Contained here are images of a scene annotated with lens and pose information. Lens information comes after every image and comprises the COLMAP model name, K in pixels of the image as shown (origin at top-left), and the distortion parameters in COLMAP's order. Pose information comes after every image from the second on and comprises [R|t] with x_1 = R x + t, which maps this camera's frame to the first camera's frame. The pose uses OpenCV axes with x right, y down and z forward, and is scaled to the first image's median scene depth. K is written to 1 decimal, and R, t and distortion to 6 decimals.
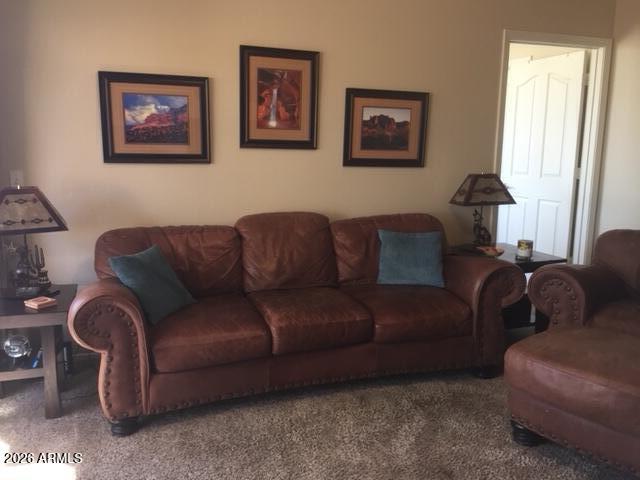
lens RADIAL K [[549.1, 0, 320.0], [0, 549.1, 240.0], [0, 0, 1]] dist [0.101444, -0.145239]
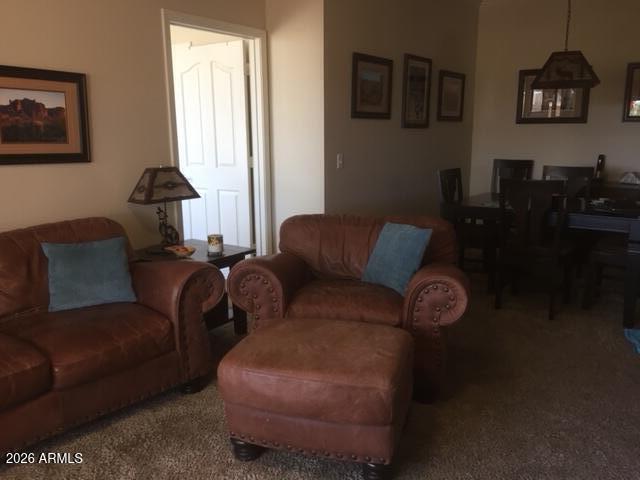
lens RADIAL K [[549.1, 0, 320.0], [0, 549.1, 240.0], [0, 0, 1]] dist [0.101444, -0.145239]
pose [[0.835543, -0.120835, 0.535973, 0.011616], [0.110059, 0.992554, 0.052196, -0.023366], [-0.538289, 0.015377, 0.842620, 0.112600]]
